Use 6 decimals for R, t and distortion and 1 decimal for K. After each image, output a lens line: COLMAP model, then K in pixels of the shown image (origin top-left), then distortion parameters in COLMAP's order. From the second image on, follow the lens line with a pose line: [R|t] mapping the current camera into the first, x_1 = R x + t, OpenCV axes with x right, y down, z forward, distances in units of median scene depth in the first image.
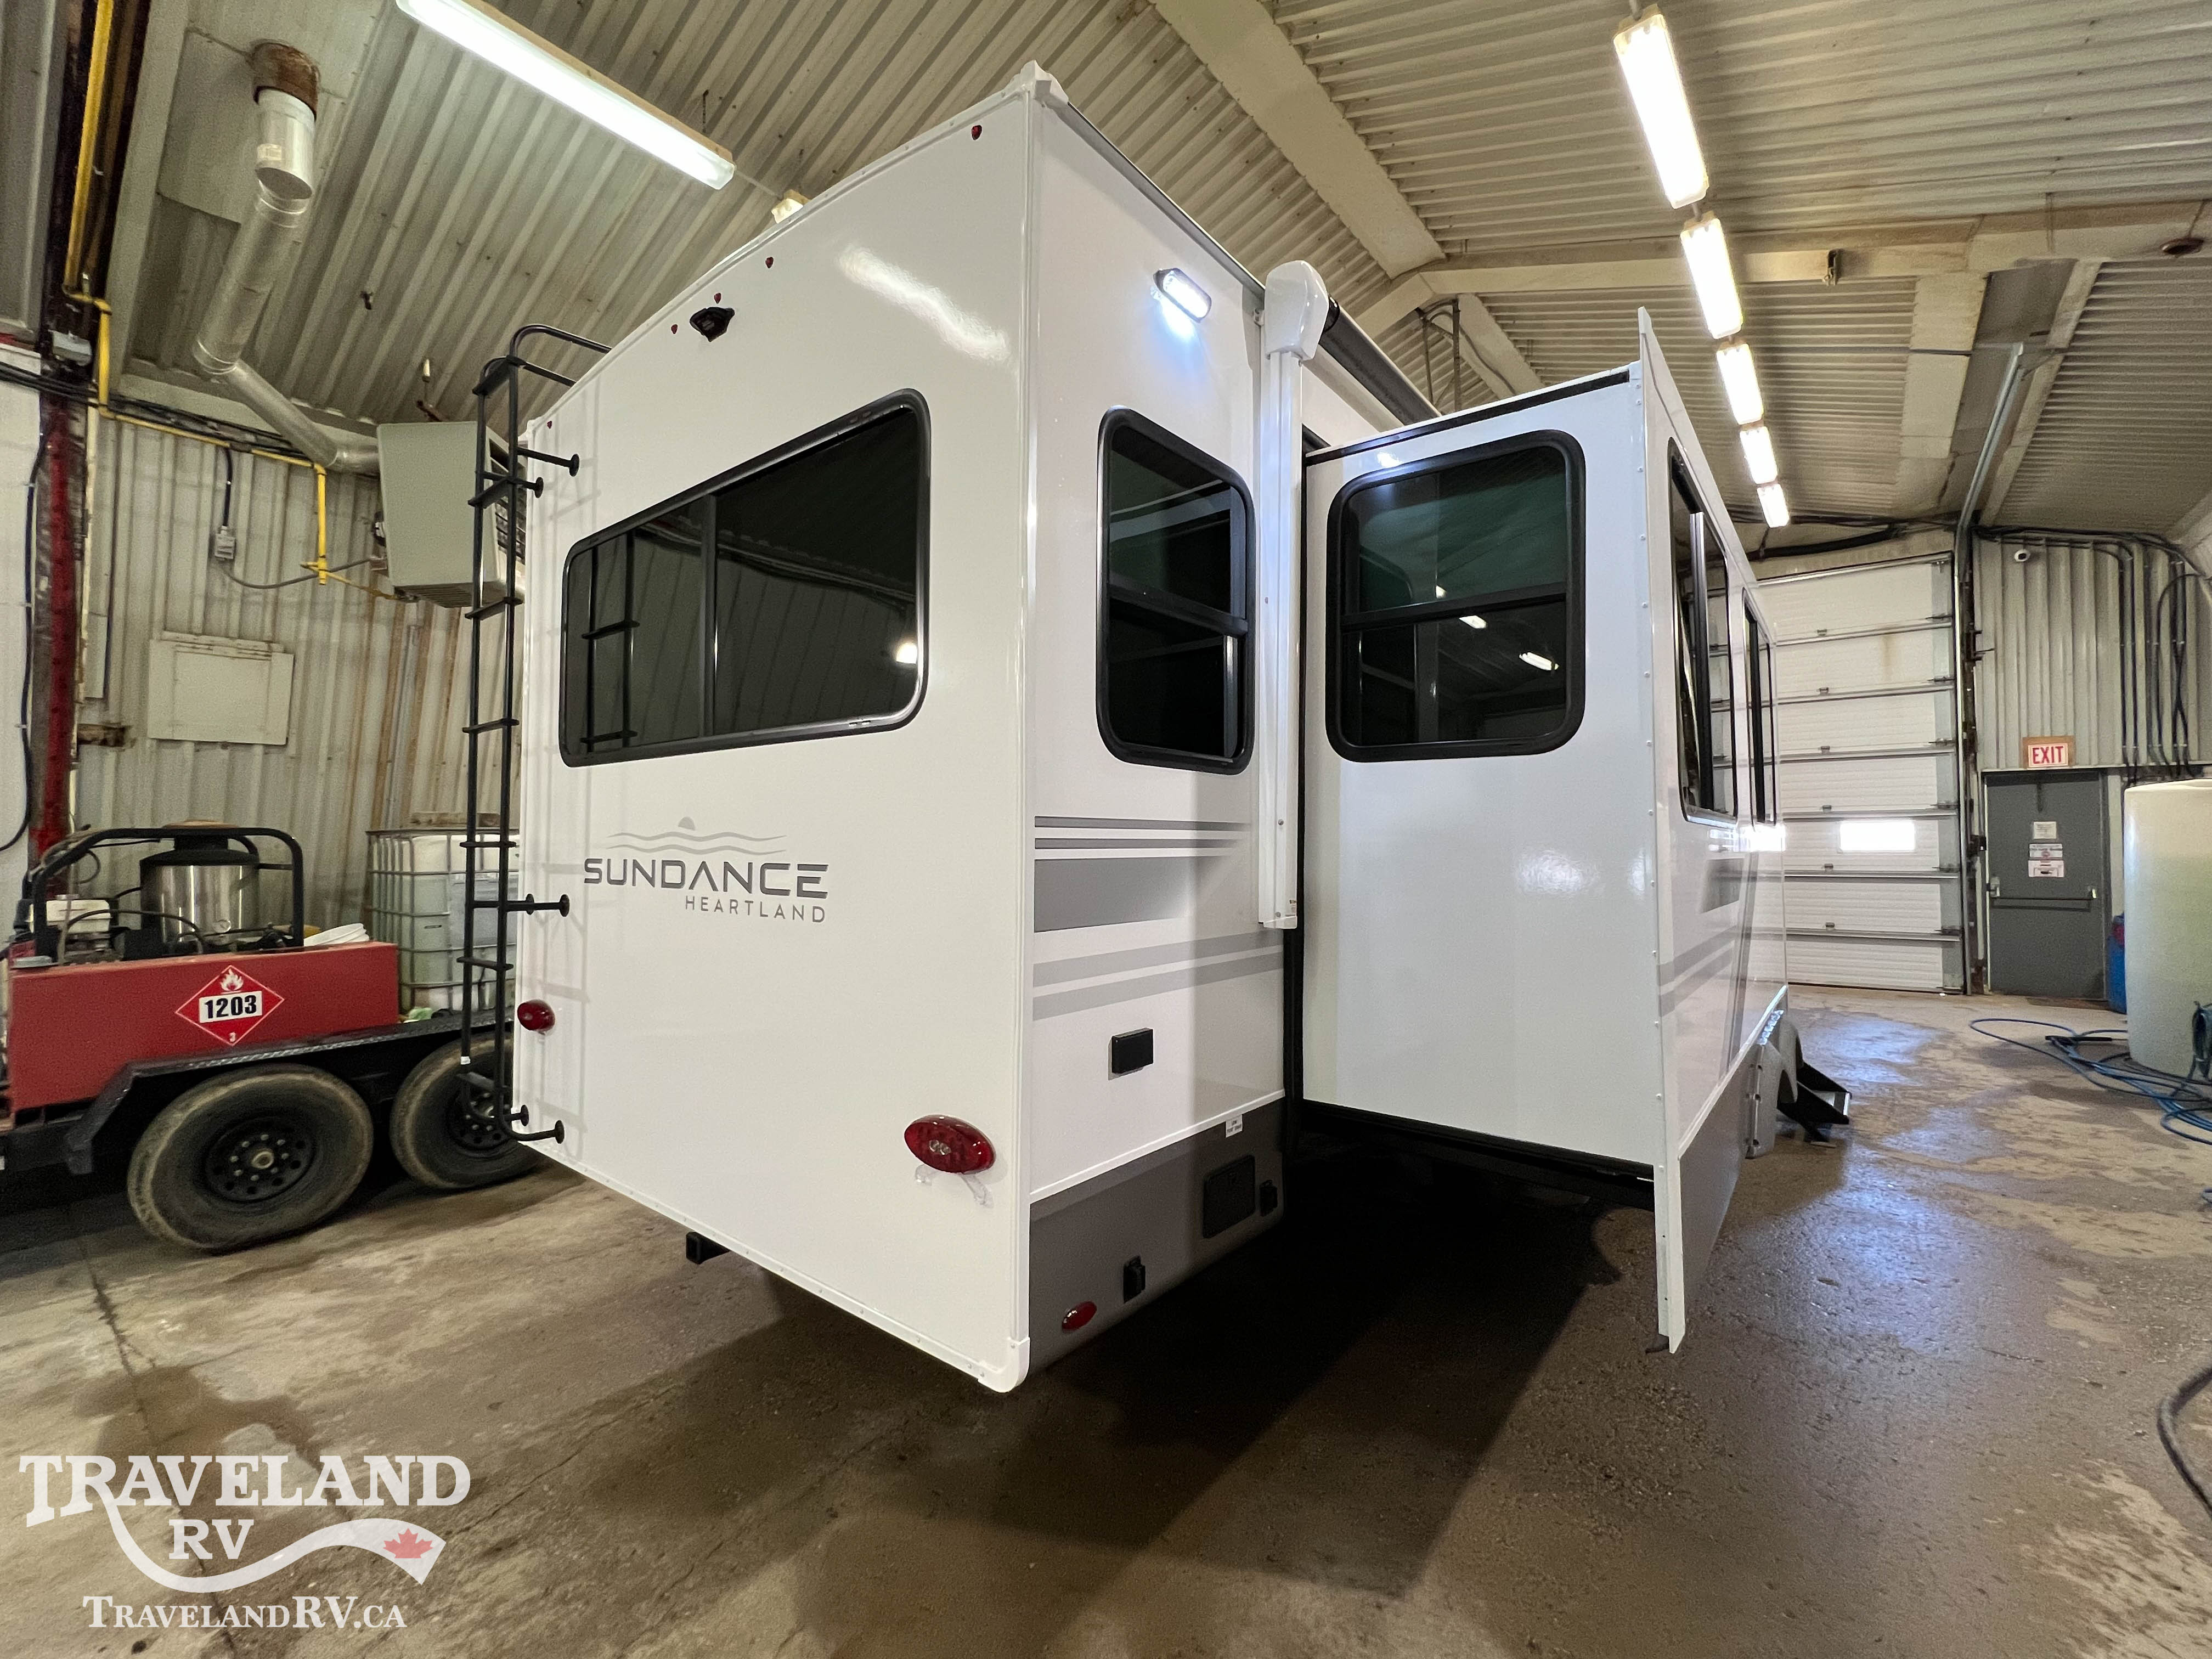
lens RADIAL K [[940.8, 0, 1099.0], [0, 940.8, 826.8], [0, 0, 1]] dist [0.000642, 0.000194]
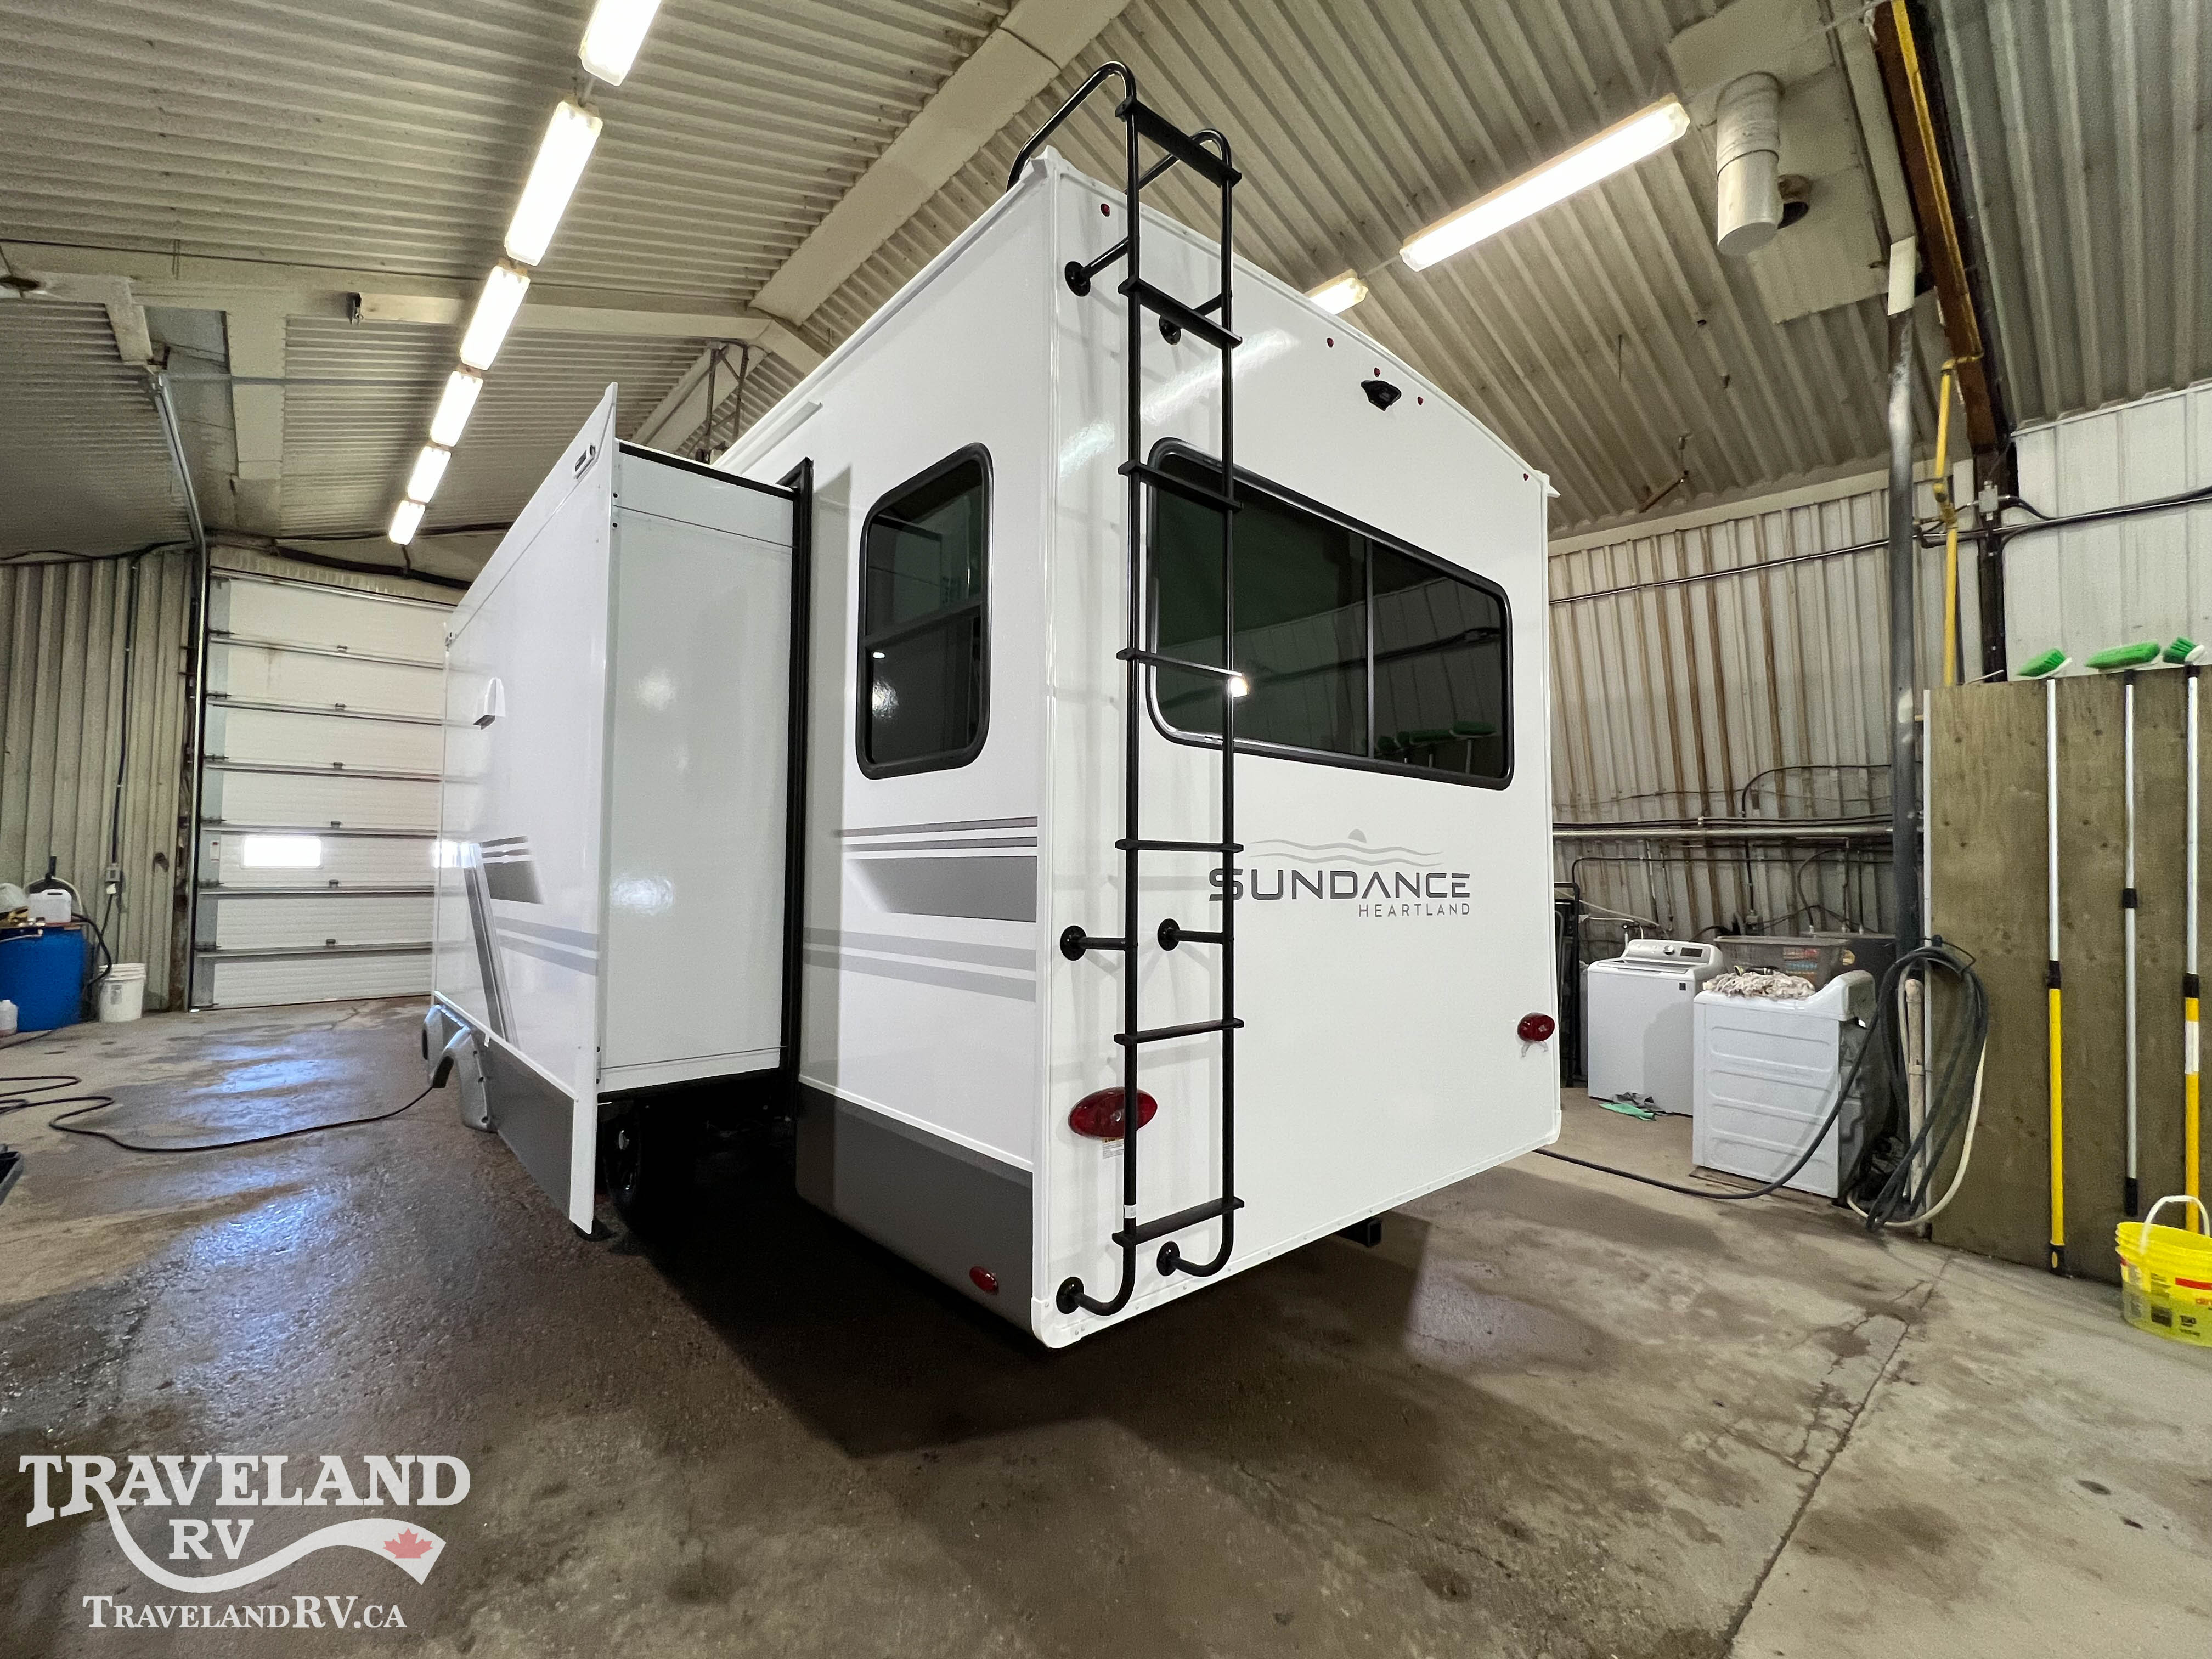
lens RADIAL K [[940.8, 0, 1099.0], [0, 940.8, 826.8], [0, 0, 1]] dist [0.000642, 0.000194]
pose [[0.164354, 0.049144, 0.985177, -1.555536], [-0.031144, 0.998519, -0.044614, 0.043293], [-0.985910, -0.023350, 0.165641, 1.137194]]
